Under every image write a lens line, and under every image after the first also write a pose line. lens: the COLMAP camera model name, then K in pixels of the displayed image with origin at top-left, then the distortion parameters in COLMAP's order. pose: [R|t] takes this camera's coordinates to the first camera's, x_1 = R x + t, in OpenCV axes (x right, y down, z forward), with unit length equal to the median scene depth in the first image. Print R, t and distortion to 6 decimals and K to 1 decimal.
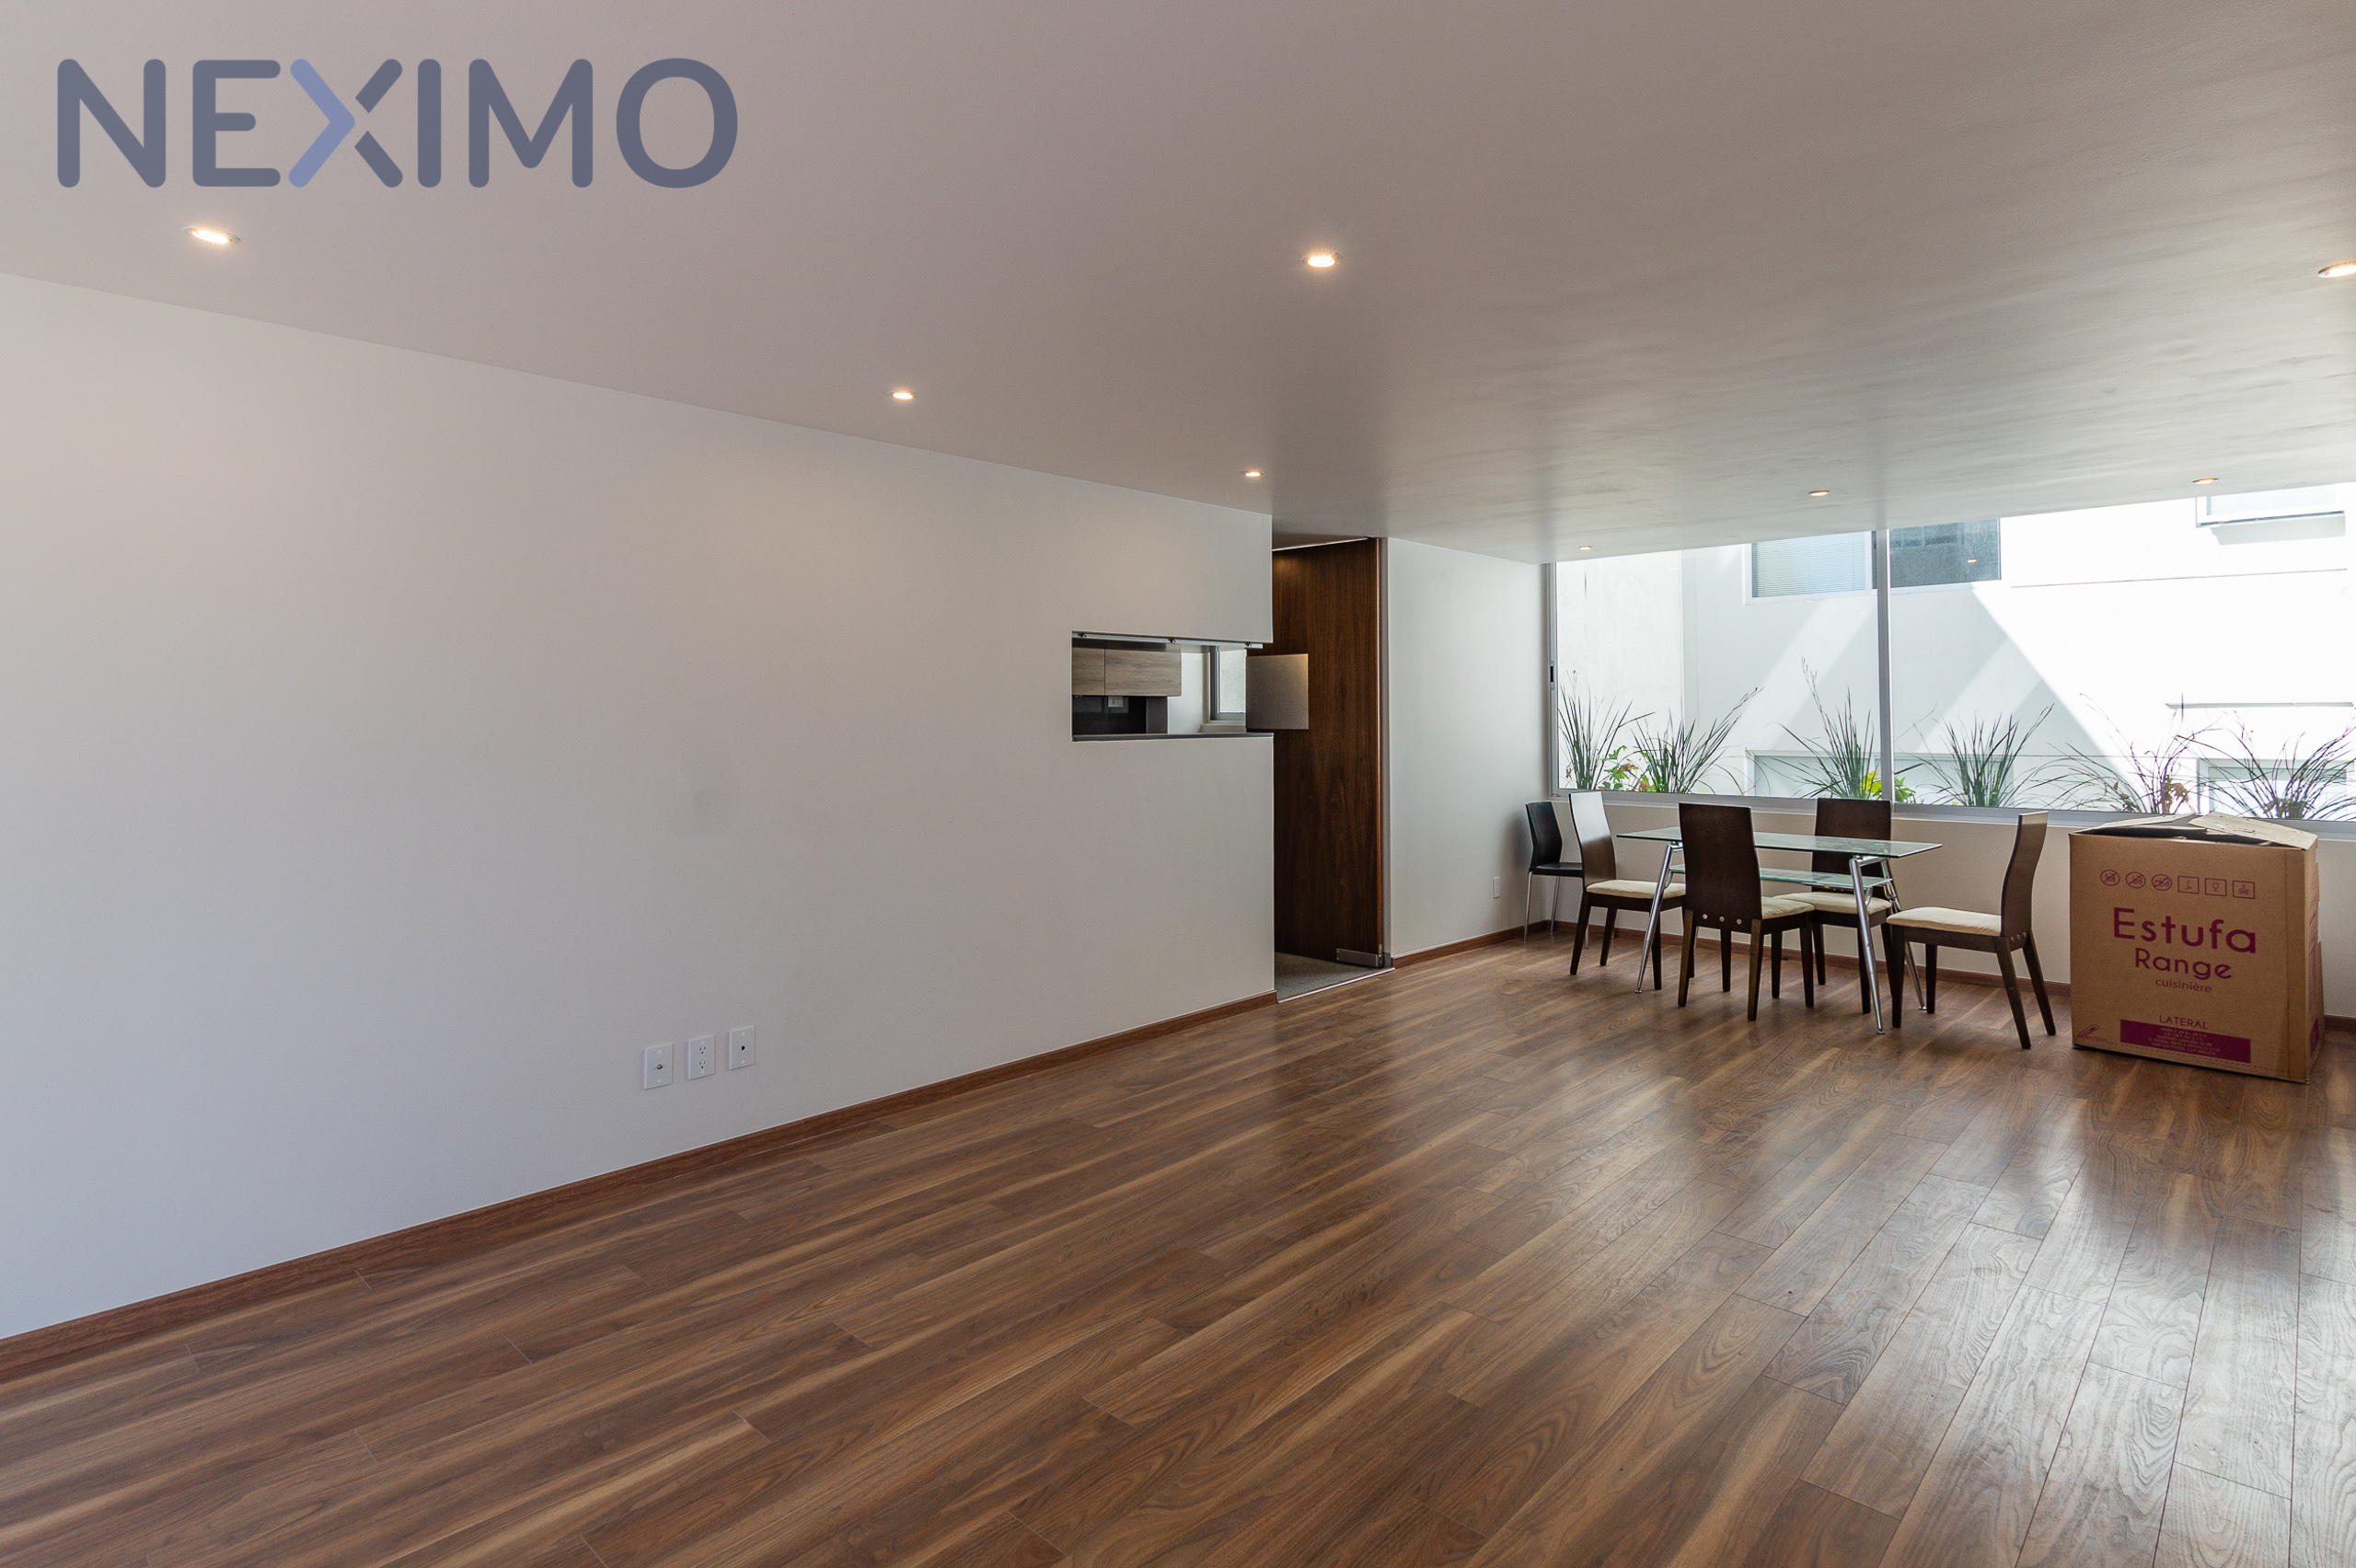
lens RADIAL K [[1171.8, 0, 1227.8], [0, 1171.8, 698.6], [0, 0, 1]] dist [0.017433, -0.000430]
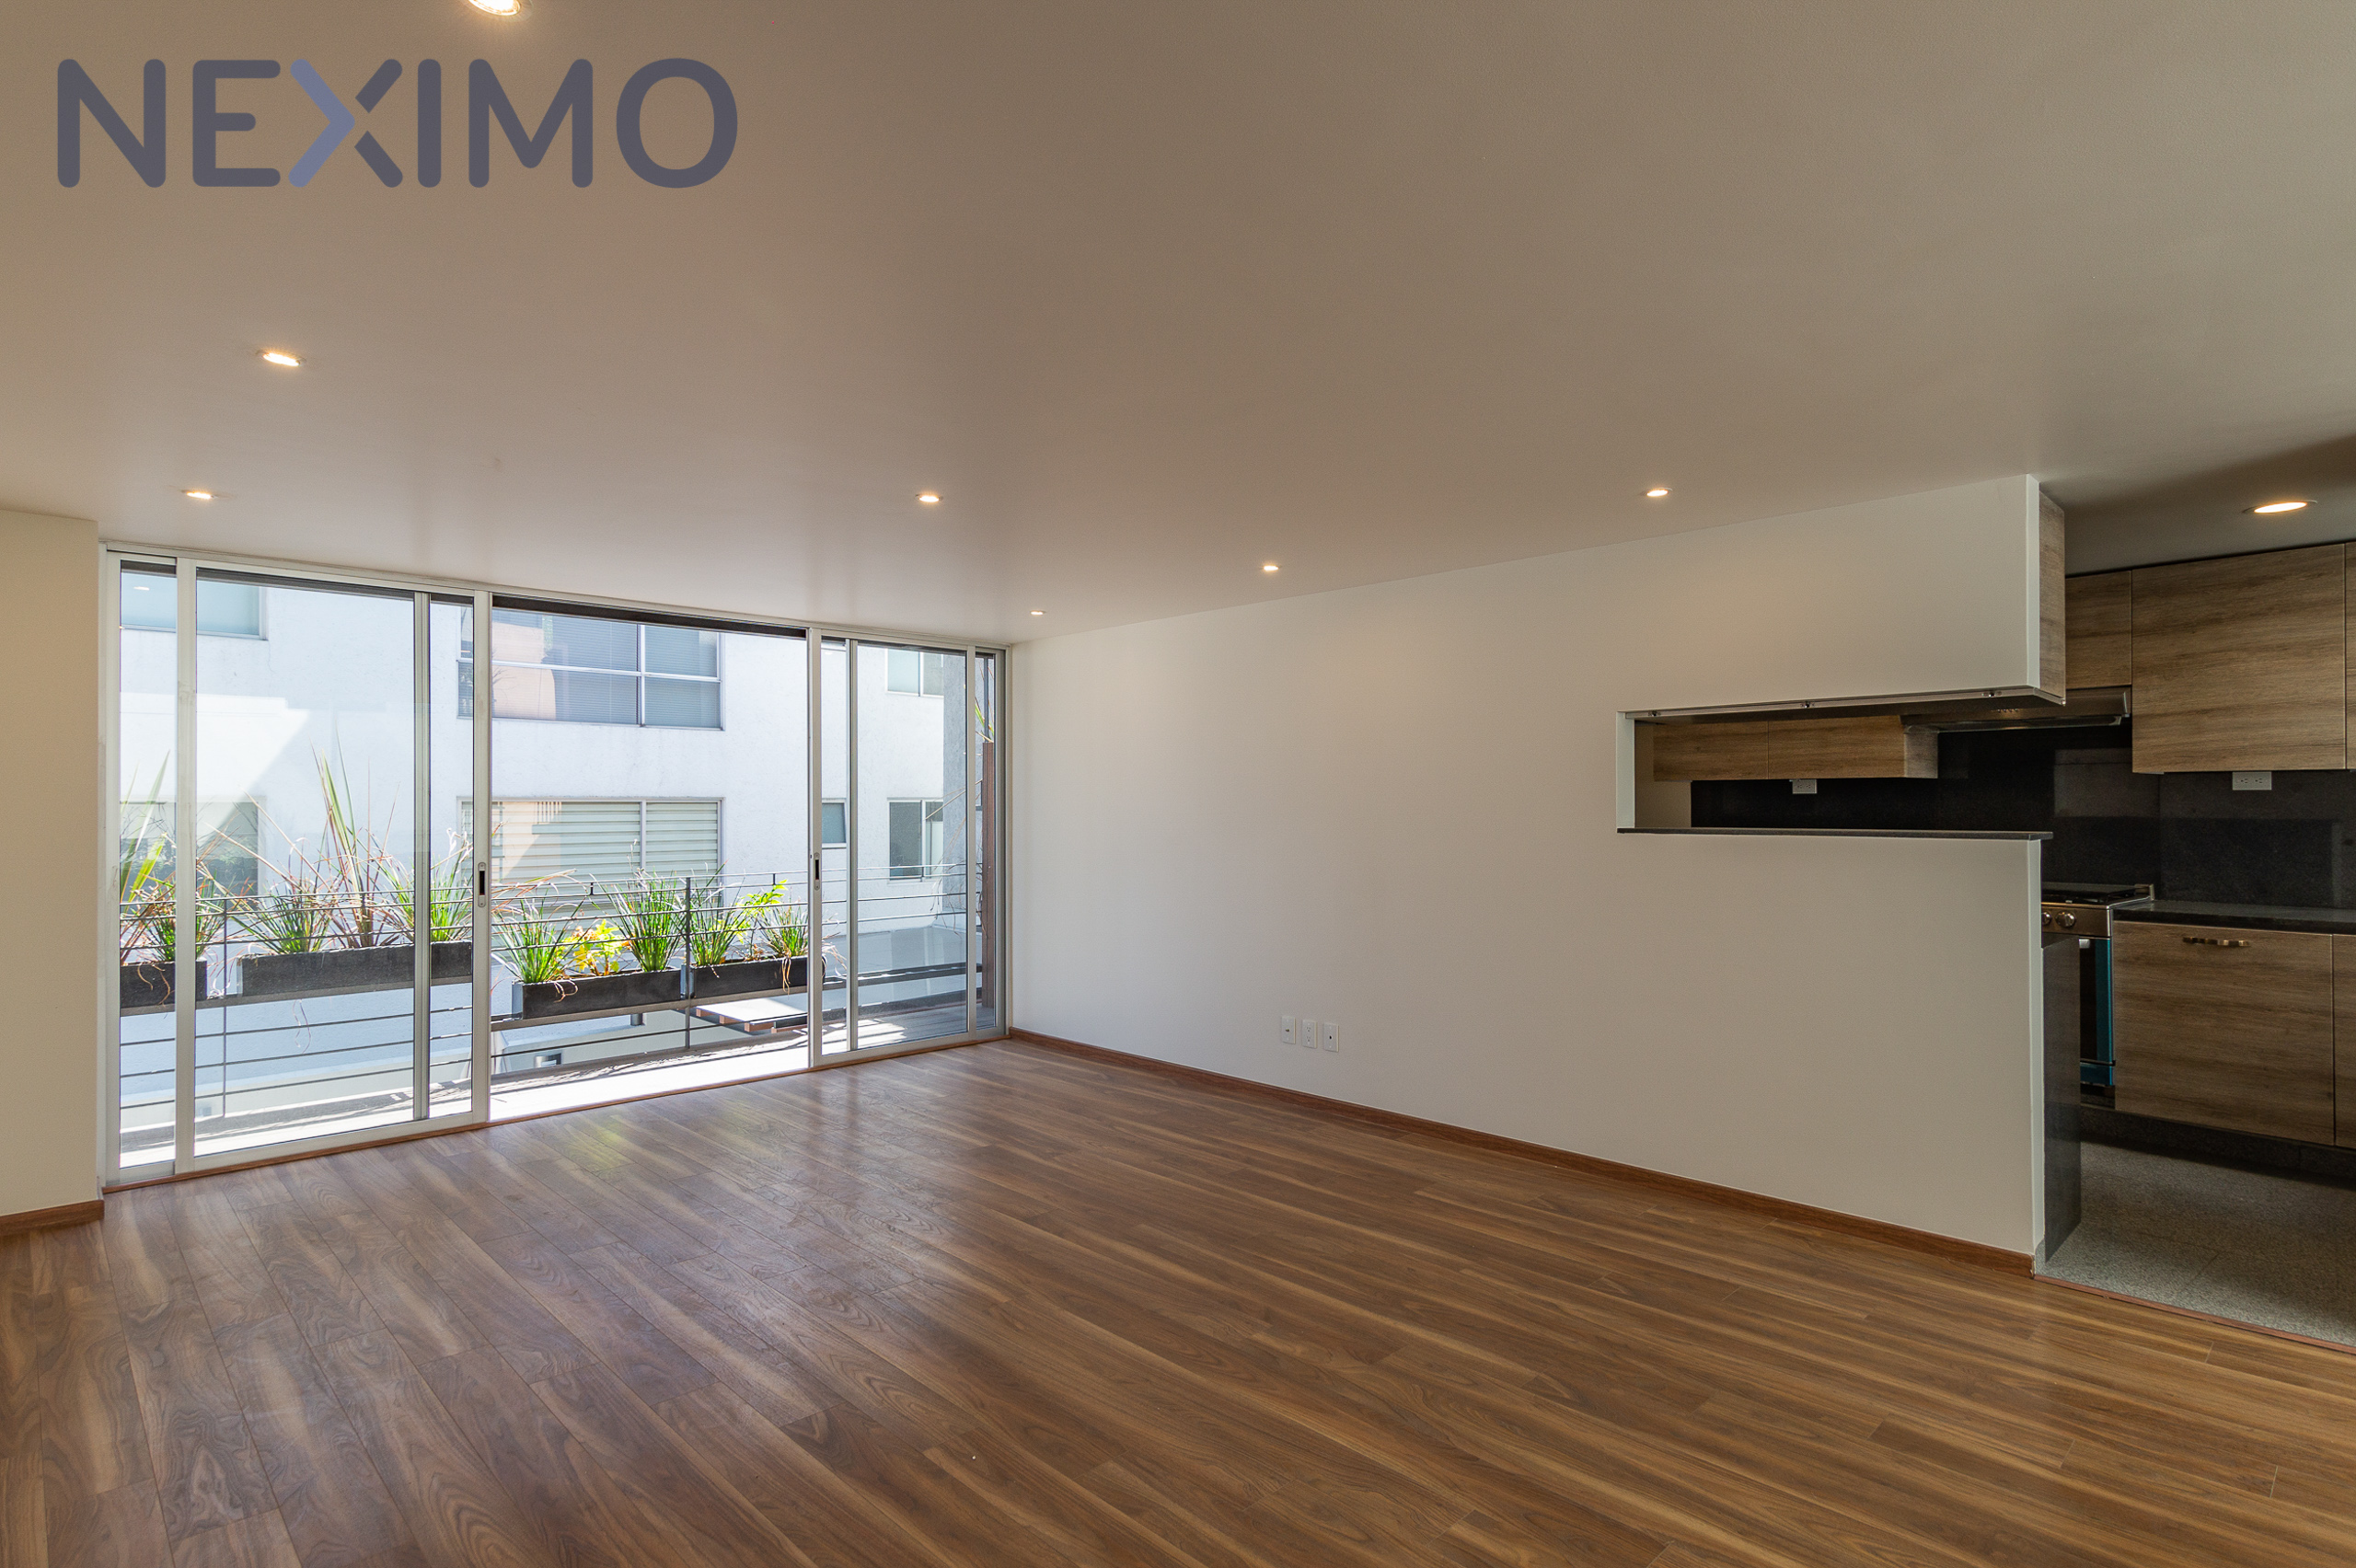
lens RADIAL K [[1136.1, 0, 1187.7], [0, 1136.1, 790.3], [0, 0, 1]] dist [-0.001591, -0.001163]
pose [[-0.035907, -0.009042, -0.999314, 0.832372], [0.019233, 0.999768, -0.009737, 0.005141], [0.999170, -0.019569, -0.035725, 0.748726]]
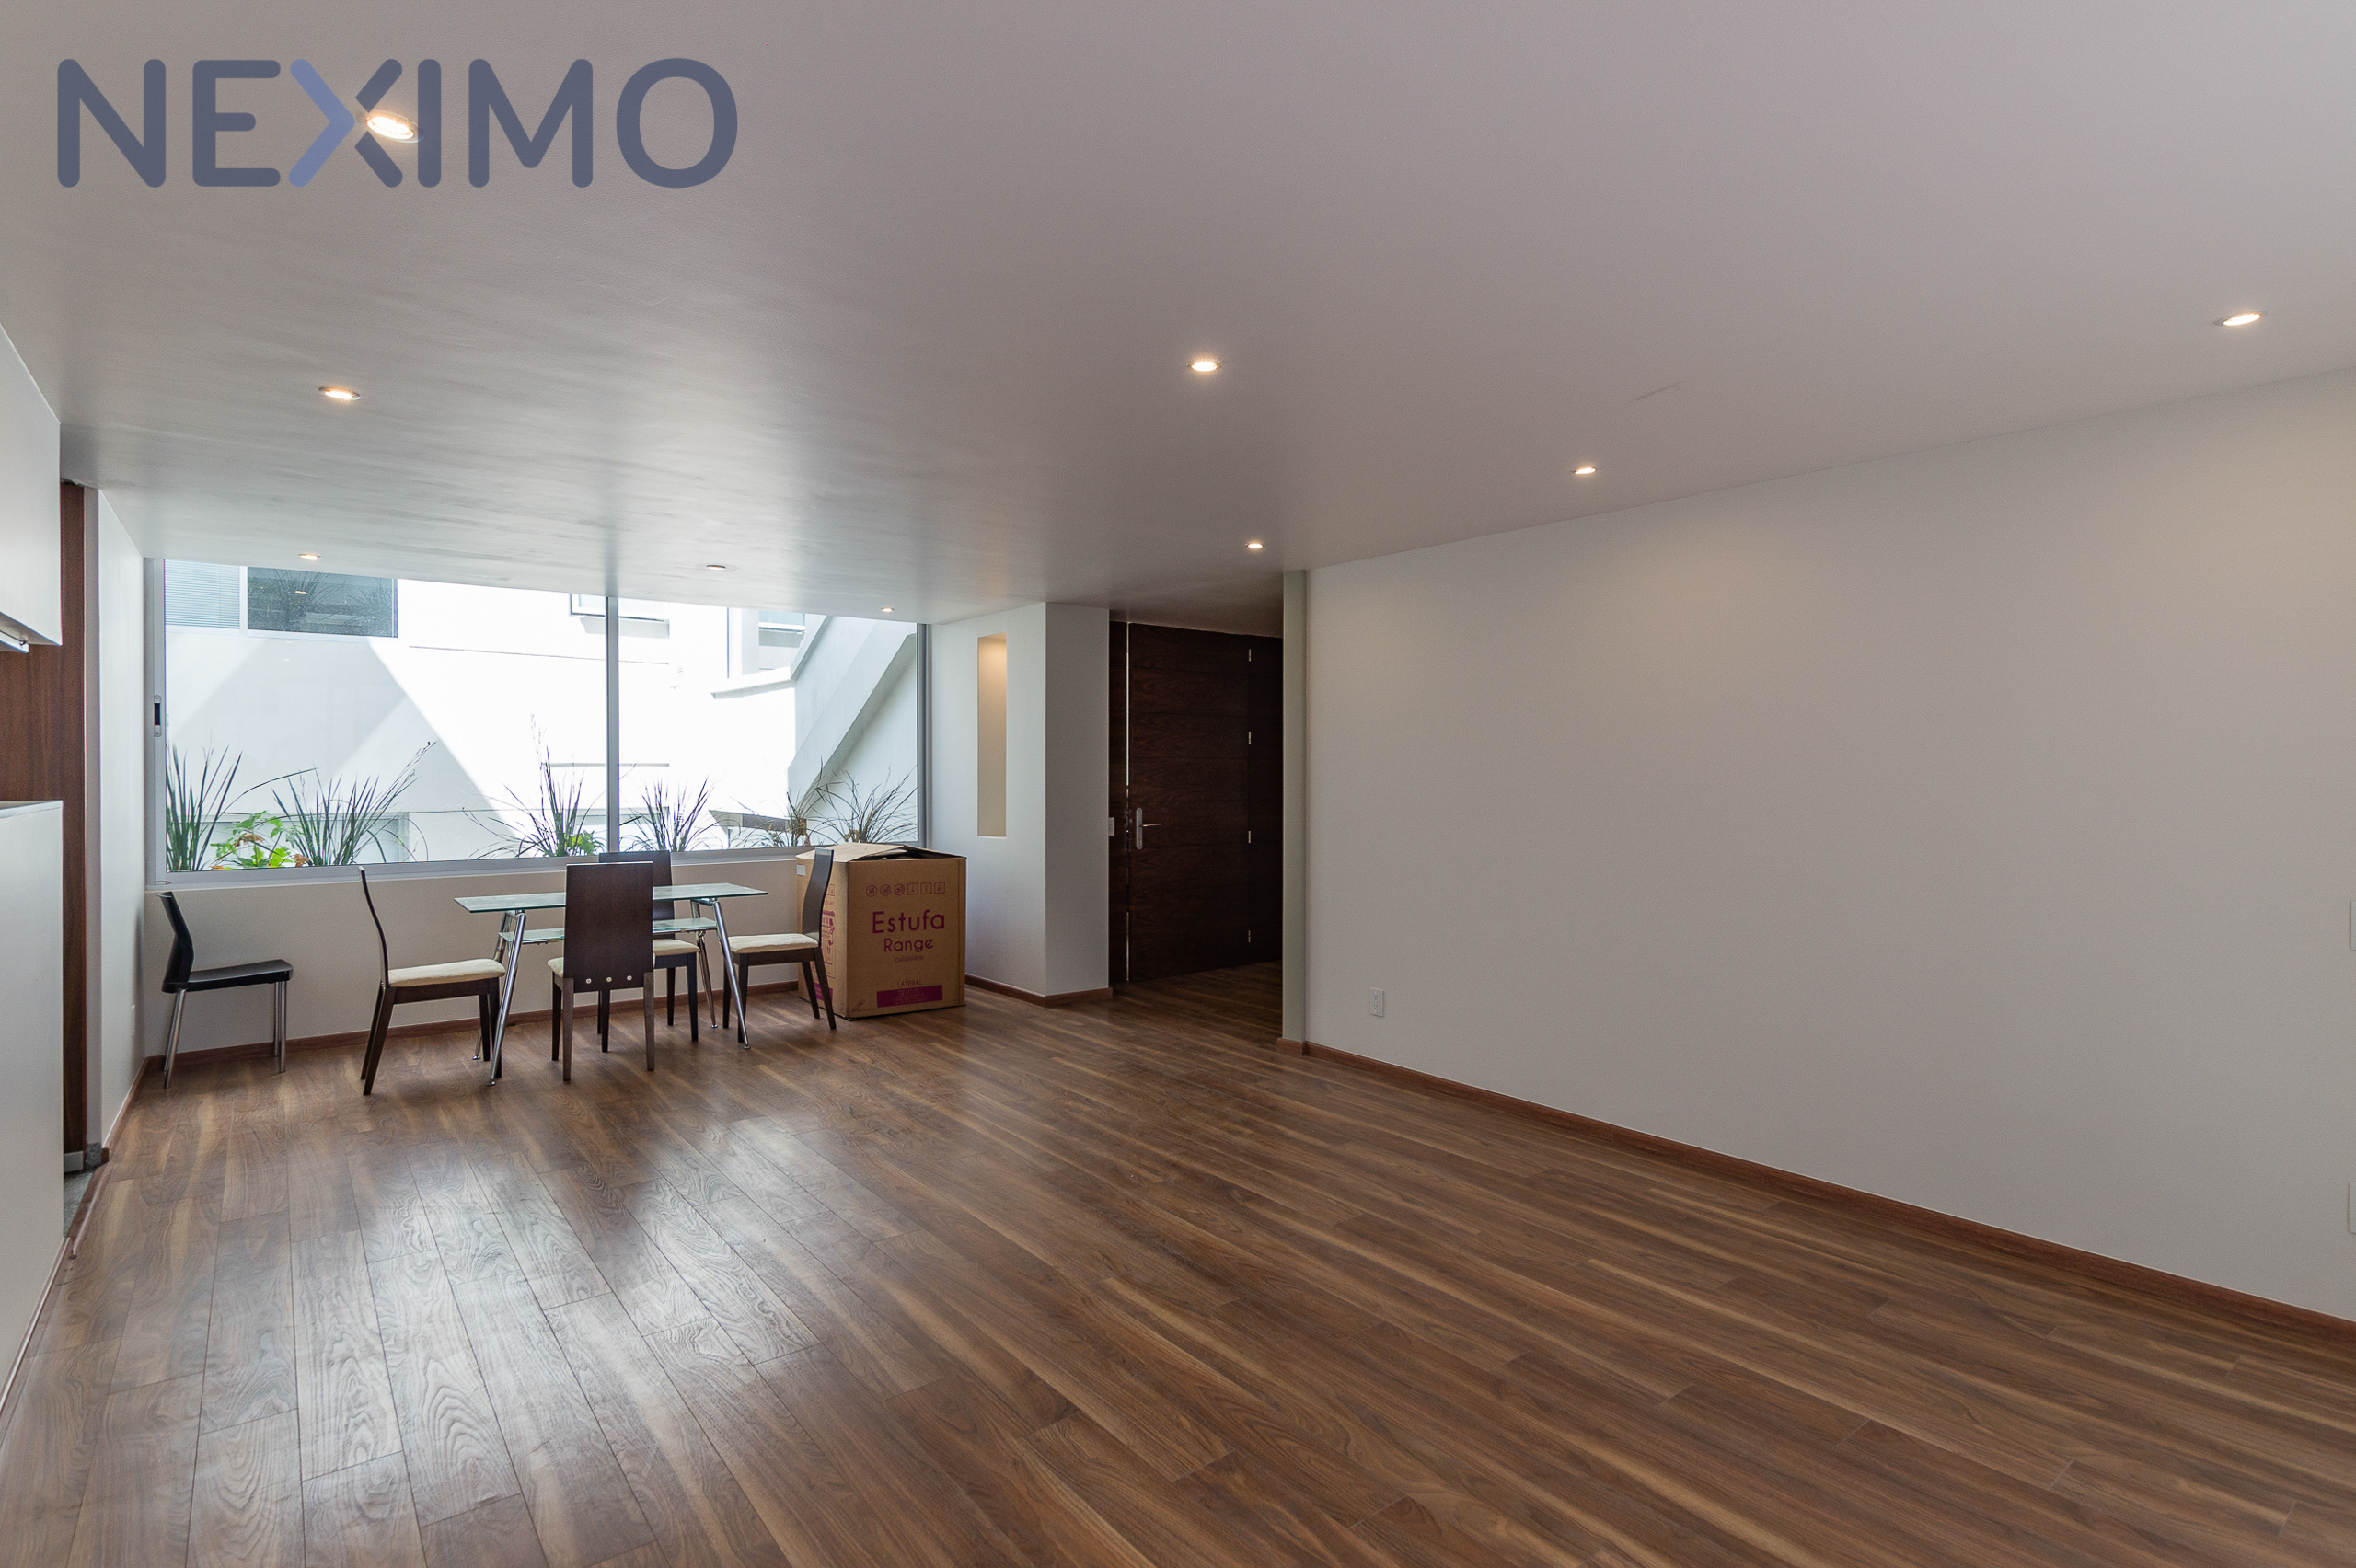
lens RADIAL K [[1163.1, 0, 1178.0], [0, 1163.1, 784.0], [0, 0, 1]] dist [0.019713, -0.000172]
pose [[0.168706, -0.008134, 0.985633, -0.566043], [-0.015454, 0.999821, 0.010896, 0.006936], [-0.985545, -0.017070, 0.168550, 0.450512]]
